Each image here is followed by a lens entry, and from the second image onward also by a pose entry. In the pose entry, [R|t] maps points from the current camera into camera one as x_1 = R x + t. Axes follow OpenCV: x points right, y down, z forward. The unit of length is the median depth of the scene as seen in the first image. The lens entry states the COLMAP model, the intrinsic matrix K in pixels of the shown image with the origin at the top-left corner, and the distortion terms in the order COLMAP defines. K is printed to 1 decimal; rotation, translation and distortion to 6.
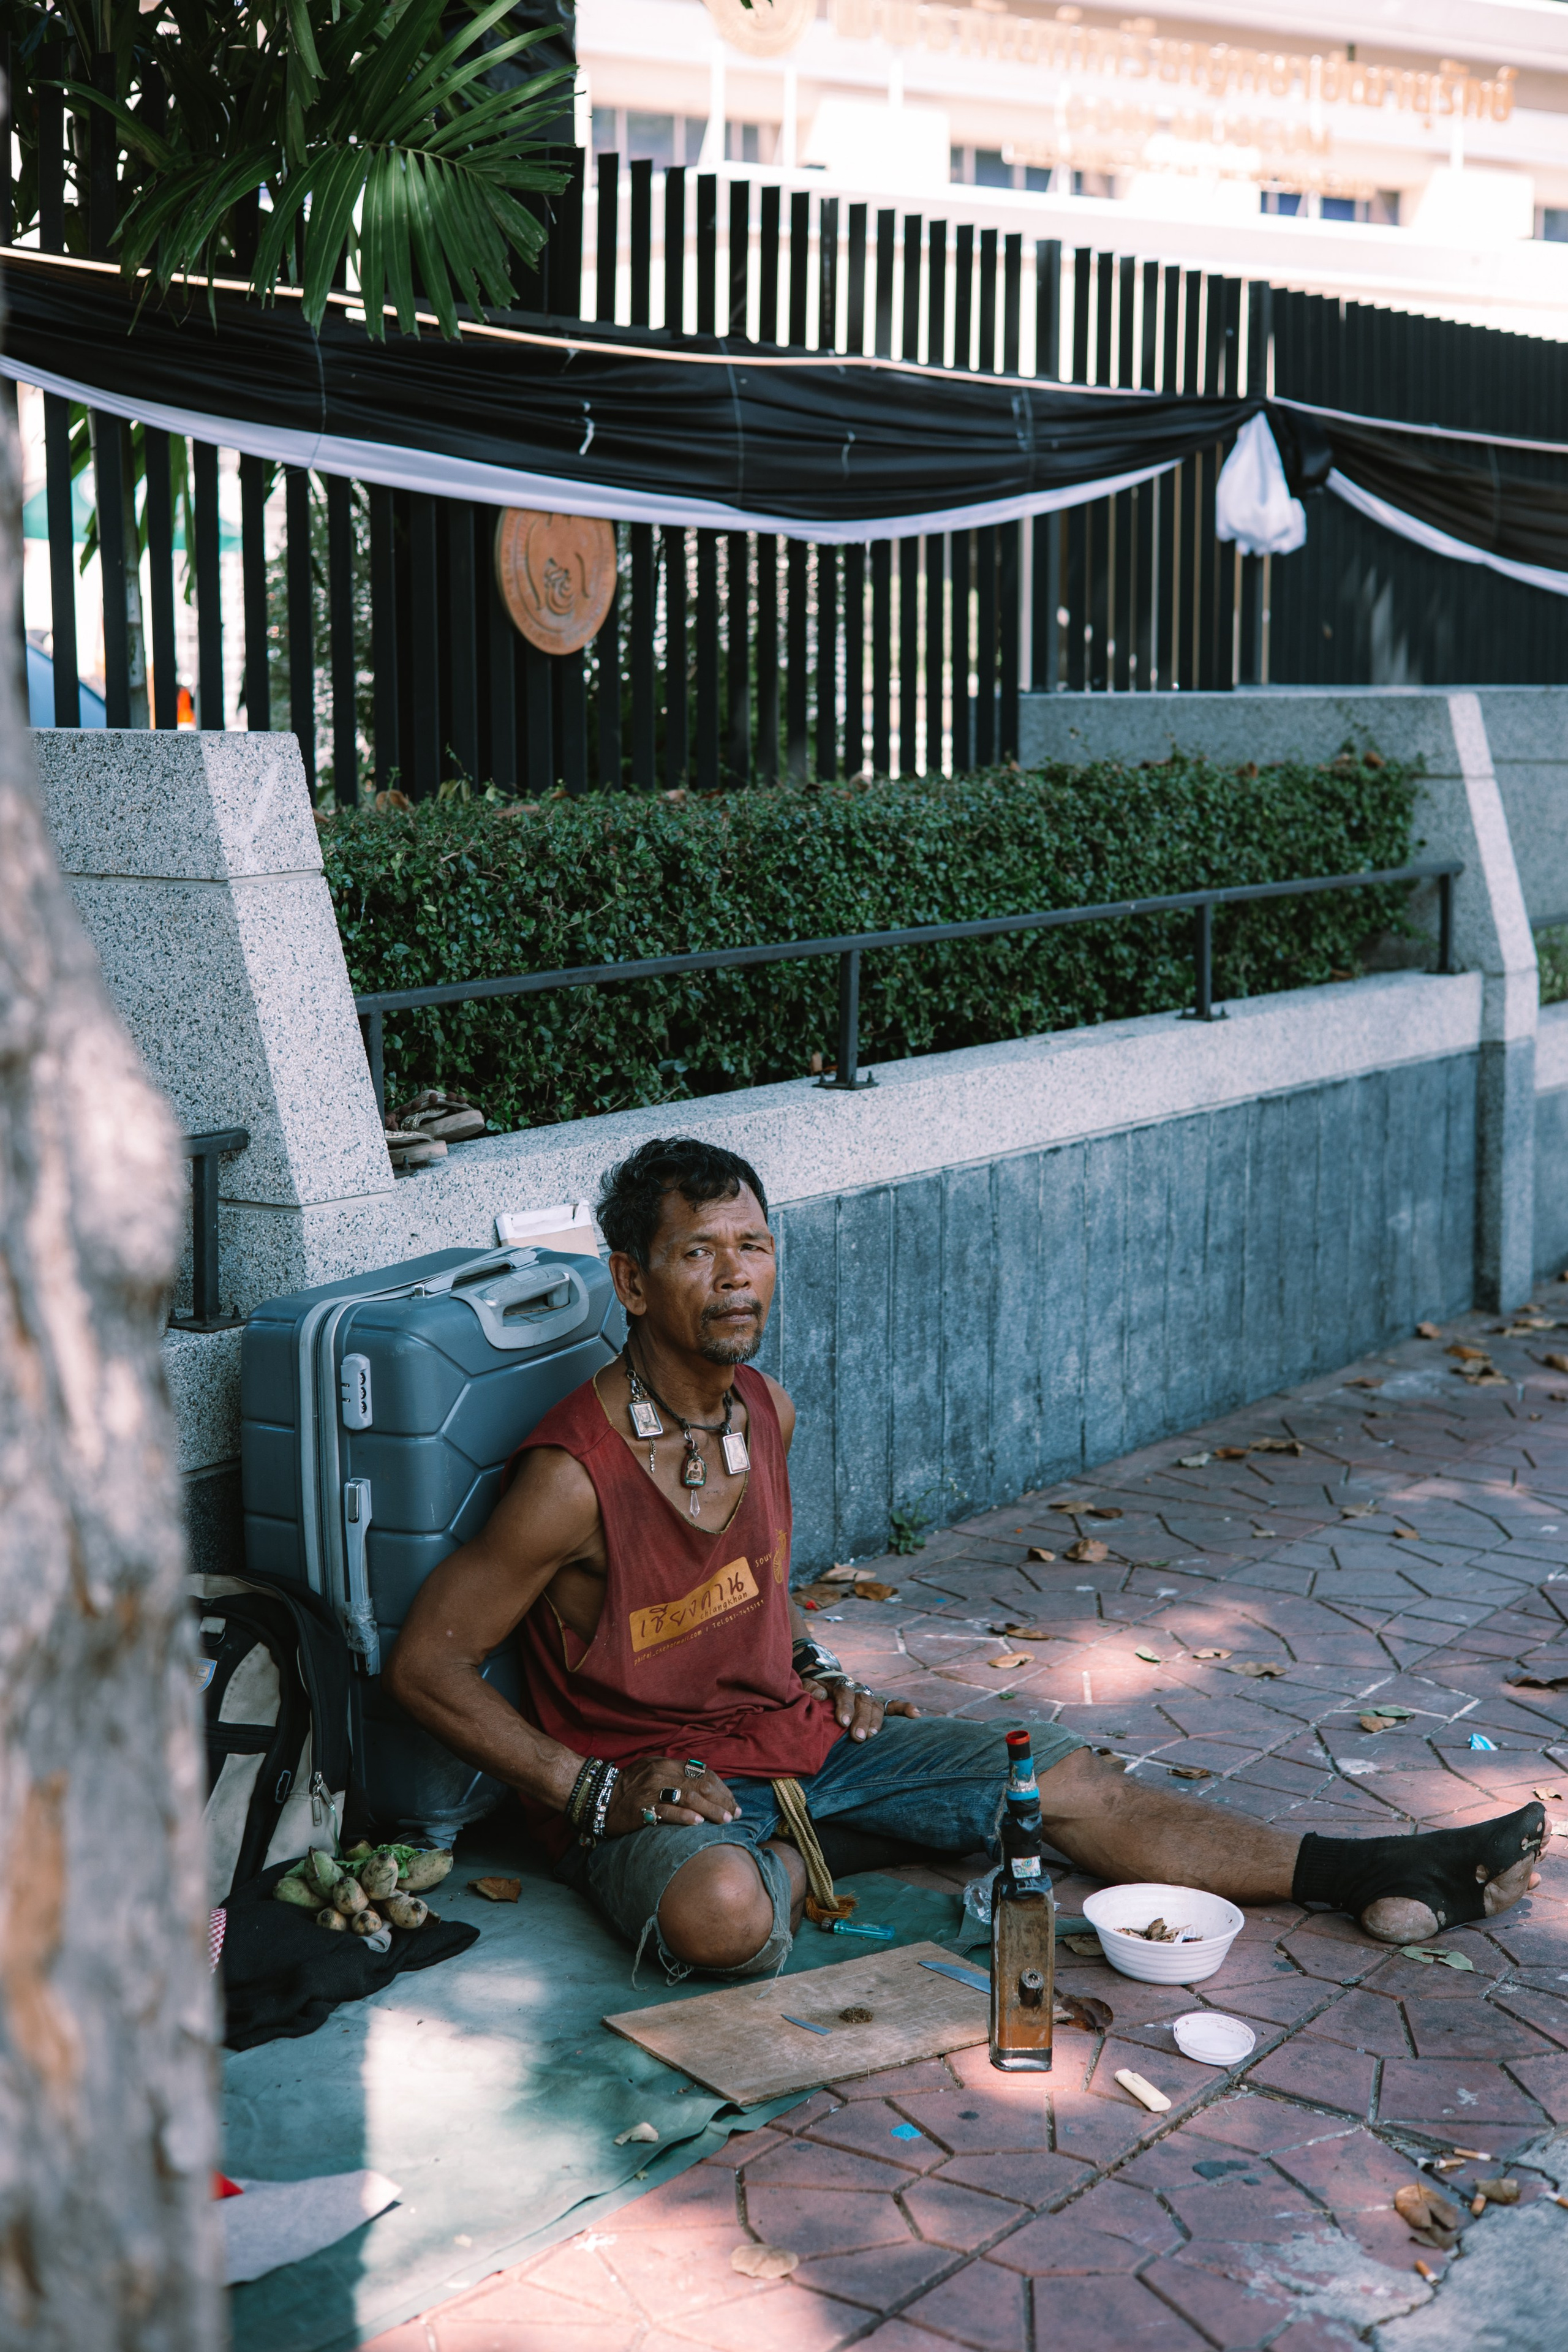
lens RADIAL K [[3188.1, 0, 784.0], [0, 3188.1, 1176.0], [0, 0, 1]] dist [0.052009, -0.255356]
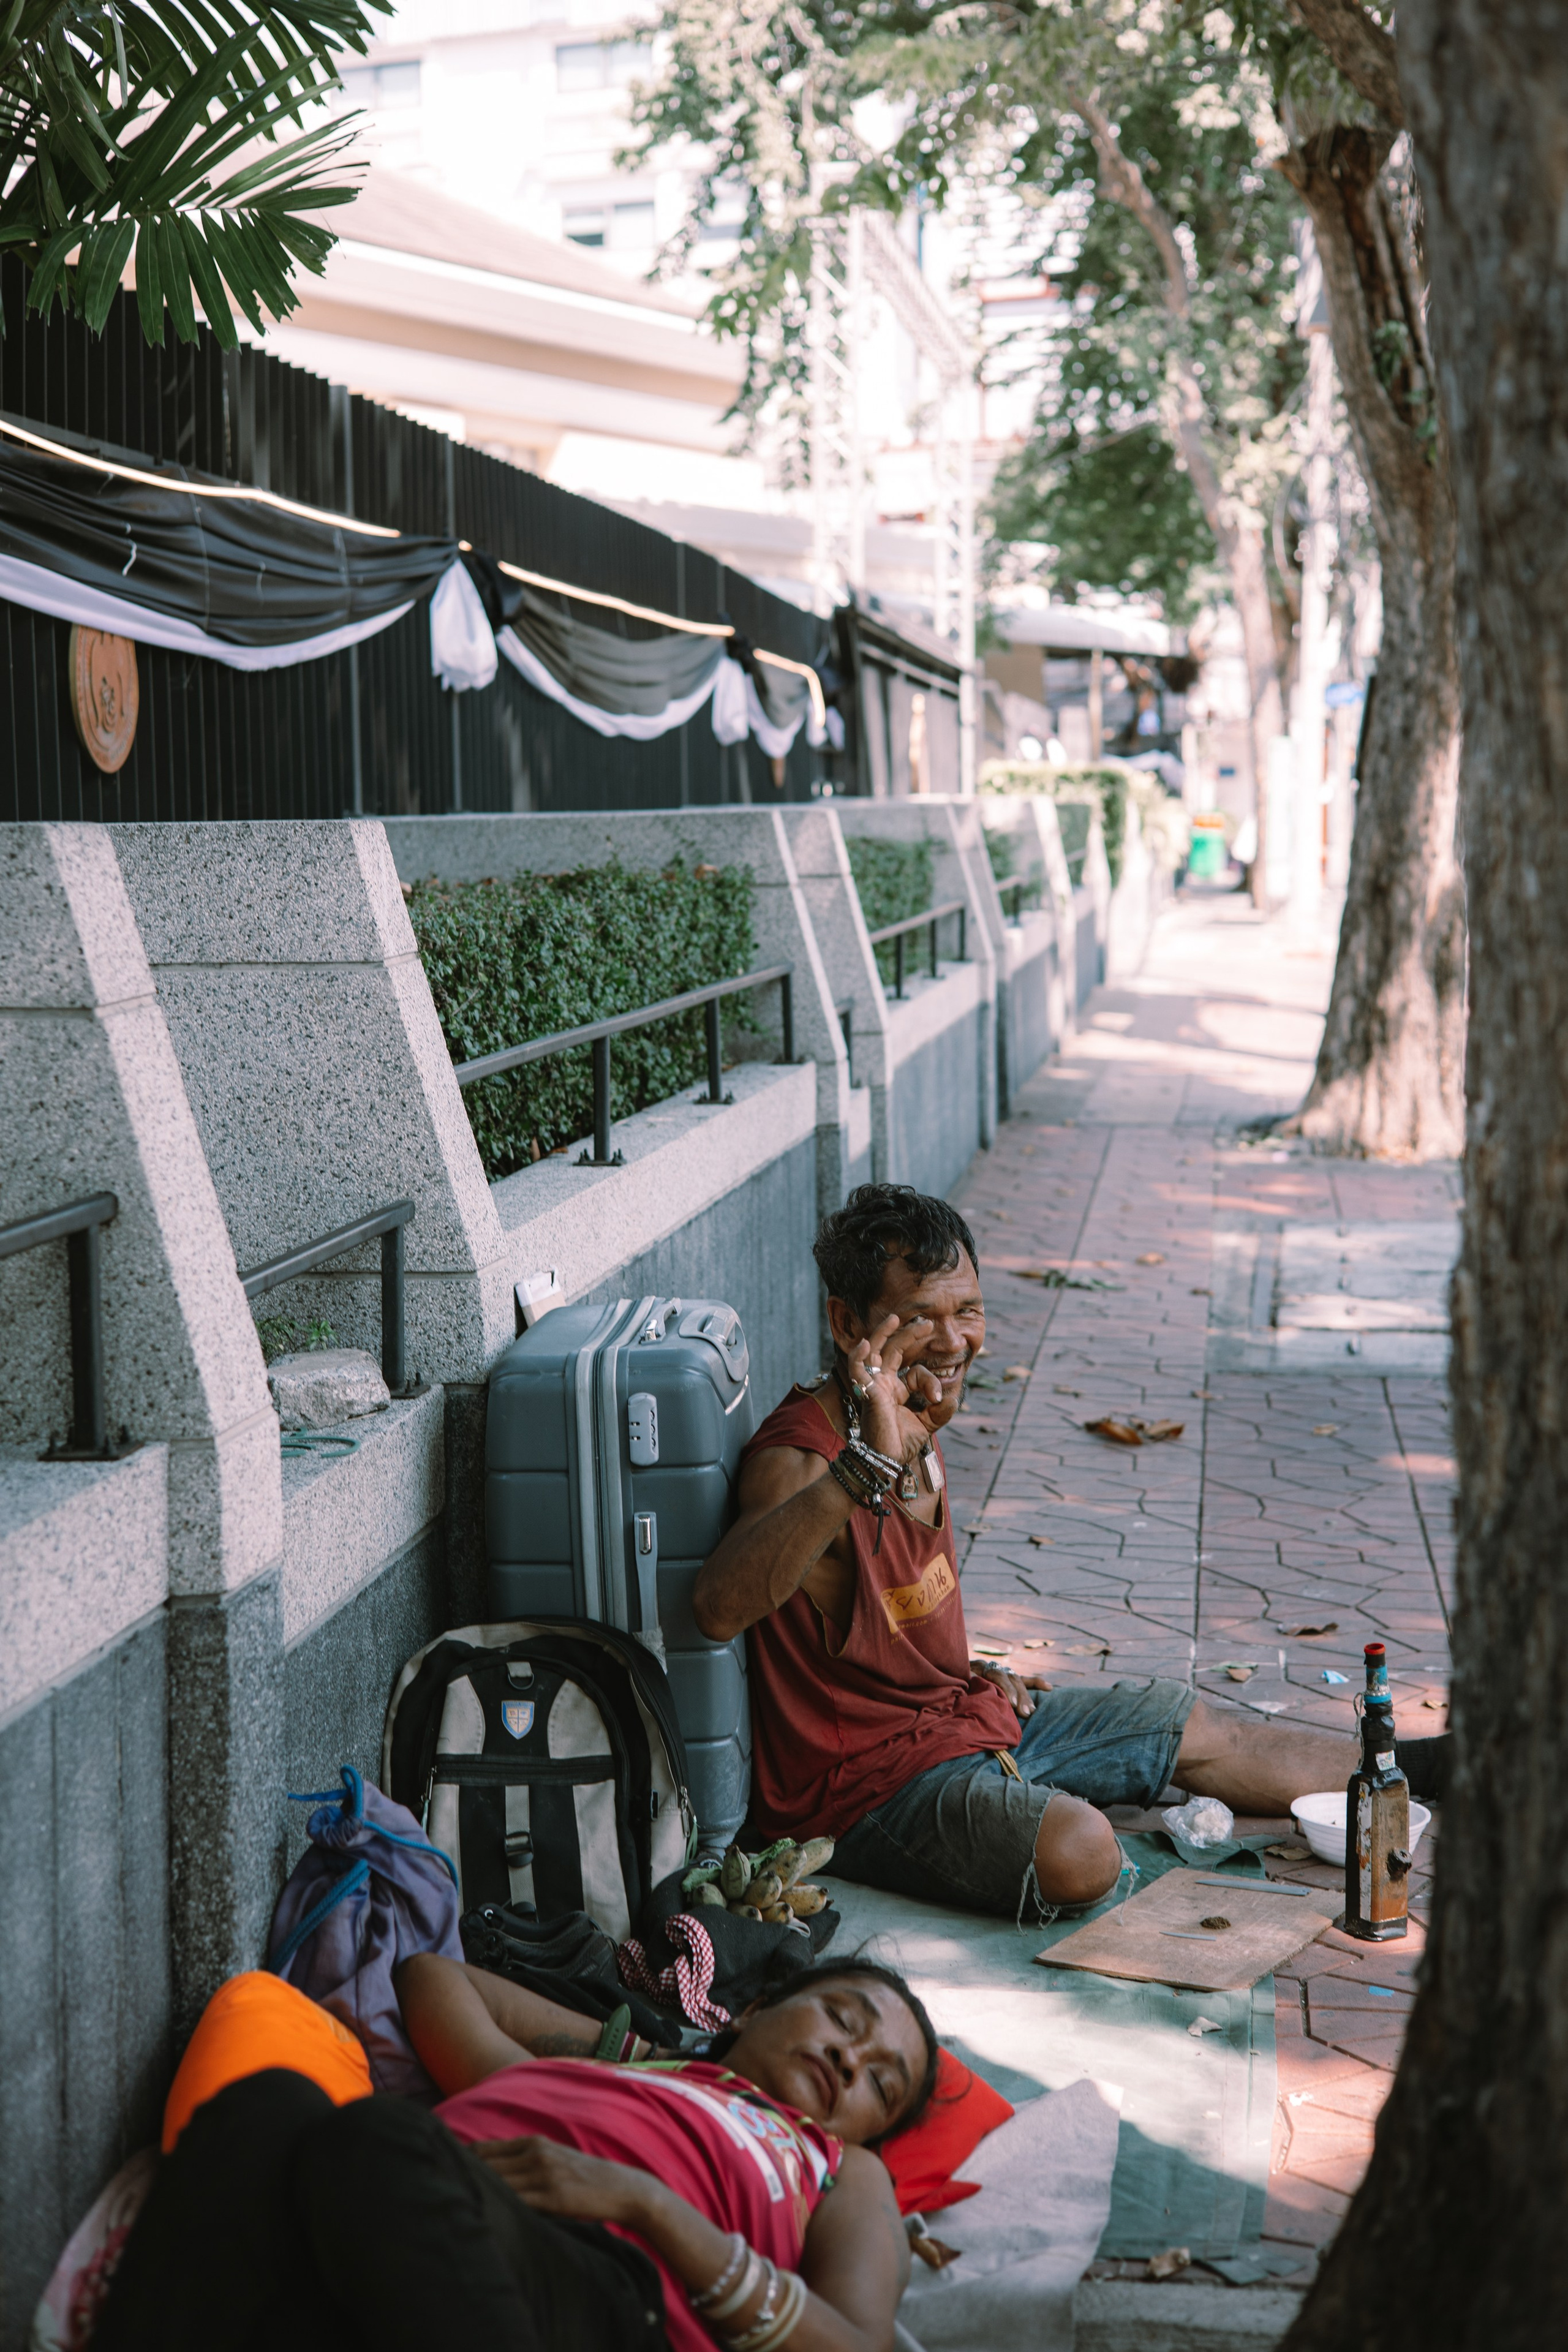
lens RADIAL K [[3188.1, 0, 784.0], [0, 3188.1, 1176.0], [0, 0, 1]] dist [0.052009, -0.255356]
pose [[0.914591, -0.059688, 0.399951, -0.458126], [0.079111, 0.996345, -0.032216, 0.019471], [-0.396566, 0.061105, 0.915970, 0.007334]]
